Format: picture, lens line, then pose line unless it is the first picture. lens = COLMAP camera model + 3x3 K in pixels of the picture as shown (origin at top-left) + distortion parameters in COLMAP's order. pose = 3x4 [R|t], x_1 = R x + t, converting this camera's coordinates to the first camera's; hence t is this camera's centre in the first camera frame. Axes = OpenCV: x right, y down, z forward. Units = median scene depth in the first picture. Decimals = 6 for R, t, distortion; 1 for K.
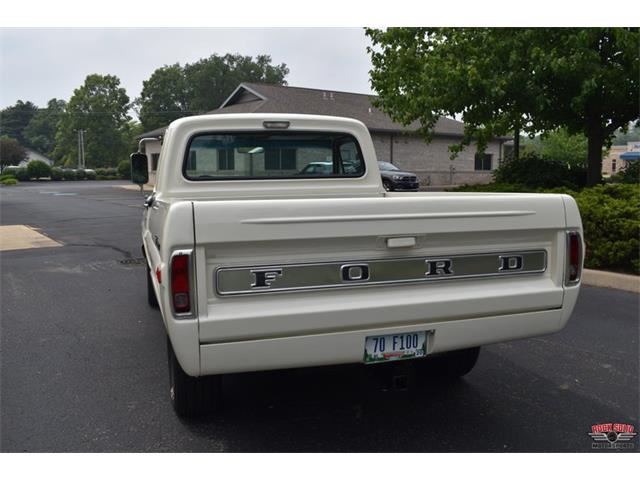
lens RADIAL K [[575.3, 0, 322.0], [0, 575.3, 241.9], [0, 0, 1]] dist [-0.086529, 0.014635]
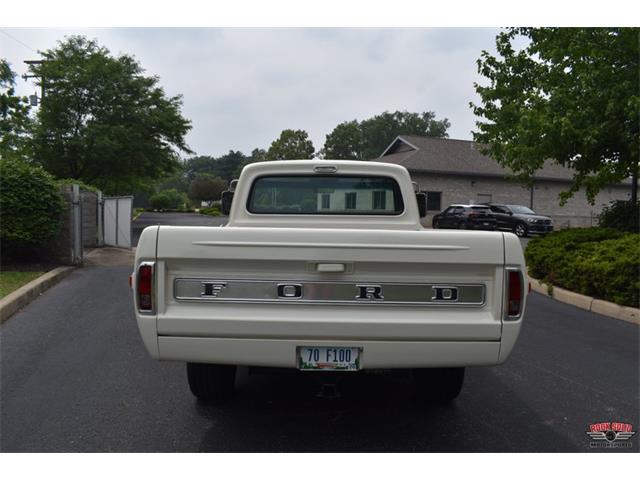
lens RADIAL K [[499.3, 0, 322.7], [0, 499.3, 240.9], [0, 0, 1]] dist [-0.083538, 0.000276]
pose [[0.952313, 0.042673, -0.302124, 0.027617], [-0.061670, 0.996655, -0.053616, 0.000089], [0.298826, 0.069691, 0.951760, 0.001833]]
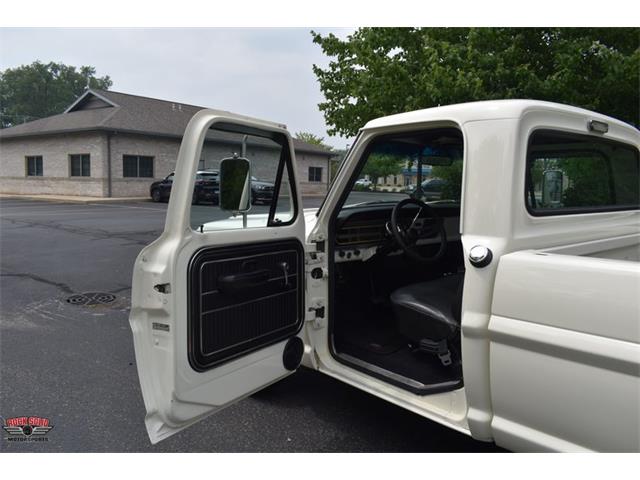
lens RADIAL K [[499.3, 0, 323.1], [0, 499.3, 236.3], [0, 0, 1]] dist [-0.083538, 0.000276]
pose [[0.934748, -0.013264, 0.355063, -0.065477], [0.016847, 0.999834, -0.007000, -0.009791], [-0.354911, 0.012525, 0.934816, 0.070610]]
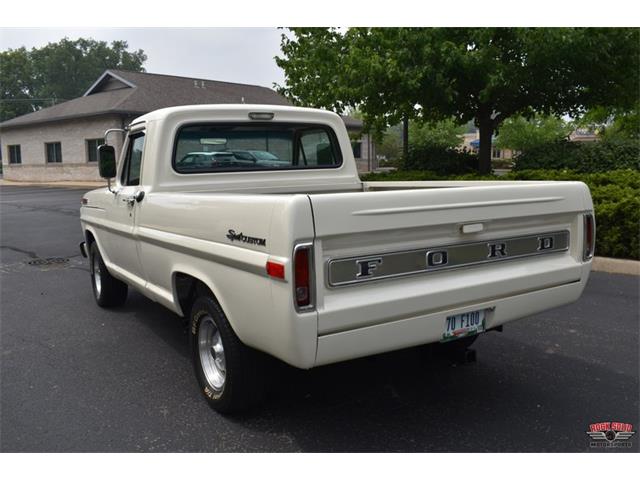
lens RADIAL K [[575.3, 0, 323.1], [0, 575.3, 239.9], [0, 0, 1]] dist [-0.086529, 0.014635]
pose [[0.970973, -0.042145, 0.235446, -0.025551], [0.038521, 0.999058, 0.019974, -0.000637], [-0.236066, -0.010325, 0.971682, 0.000715]]
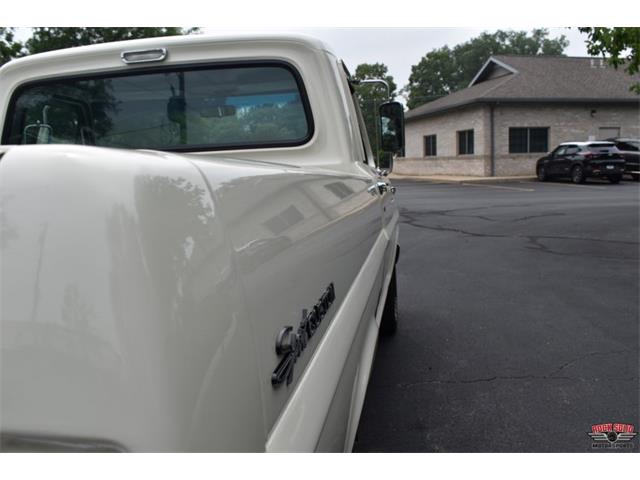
lens RADIAL K [[591.2, 0, 322.8], [0, 591.2, 239.5], [0, 0, 1]] dist [-0.070054, 0.000000]
pose [[0.894657, 0.033694, -0.445482, 0.039353], [-0.027344, 0.999412, 0.020675, -0.005000], [0.445917, -0.006316, 0.895052, 0.066387]]
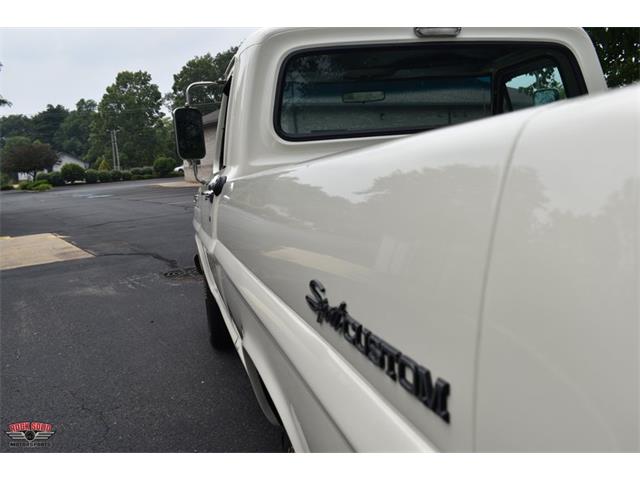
lens RADIAL K [[595.6, 0, 326.3], [0, 595.6, 238.0], [0, 0, 1]] dist [-0.081756, 0.000000]
pose [[0.995998, -0.057933, -0.068063, -0.018425], [0.058676, 0.998237, 0.008979, -0.002383], [0.067423, -0.012936, 0.997641, 0.050951]]
